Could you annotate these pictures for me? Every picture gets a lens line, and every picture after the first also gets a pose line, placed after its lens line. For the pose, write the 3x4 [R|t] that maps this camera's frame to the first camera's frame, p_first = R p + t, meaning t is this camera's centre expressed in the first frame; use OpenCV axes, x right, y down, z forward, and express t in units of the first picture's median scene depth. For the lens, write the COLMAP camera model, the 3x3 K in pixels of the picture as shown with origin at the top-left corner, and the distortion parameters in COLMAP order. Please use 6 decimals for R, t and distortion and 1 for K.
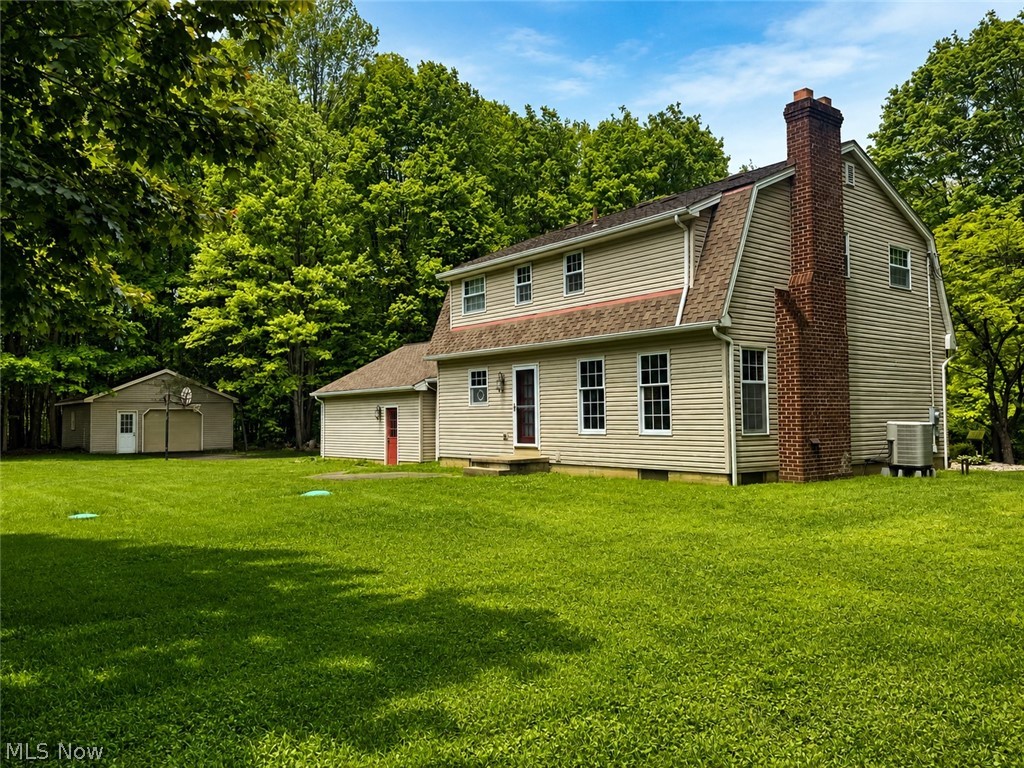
lens RADIAL K [[738.5, 0, 512.0], [0, 738.5, 384.0], [0, 0, 1]] dist [0.006805, -0.001040]
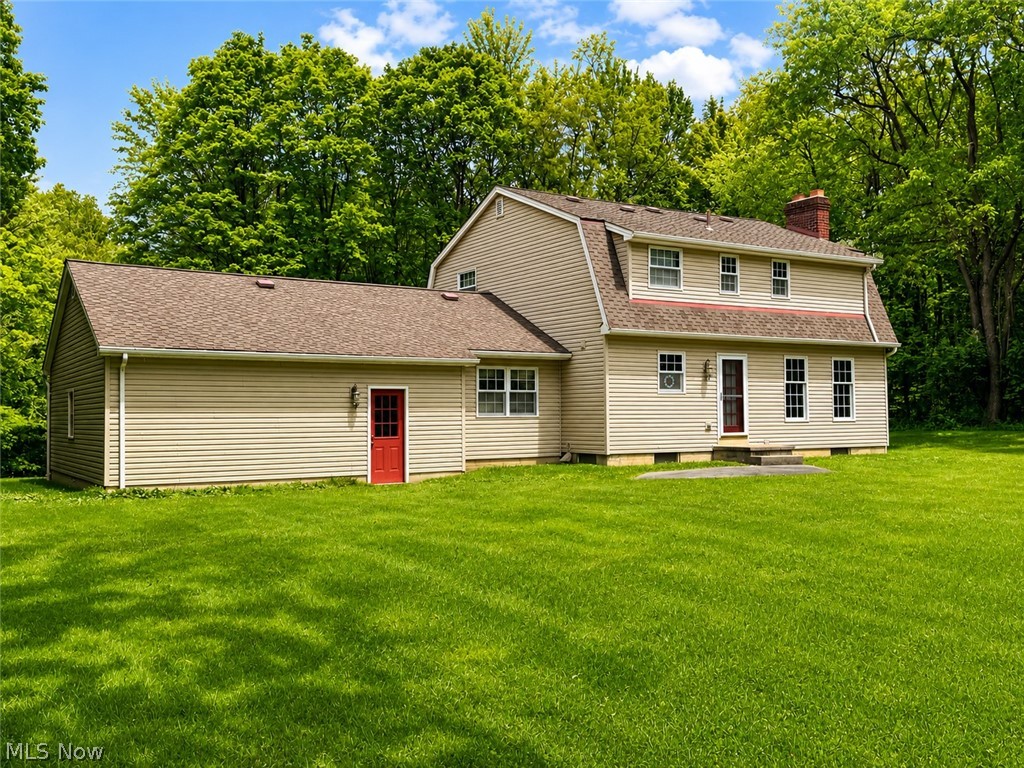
lens RADIAL K [[738.5, 0, 512.0], [0, 738.5, 384.0], [0, 0, 1]] dist [0.006805, -0.001040]
pose [[0.245014, 0.038265, 0.968764, -1.029879], [-0.046785, 0.998523, -0.027607, 0.055737], [-0.968390, -0.038559, 0.246442, 1.044539]]
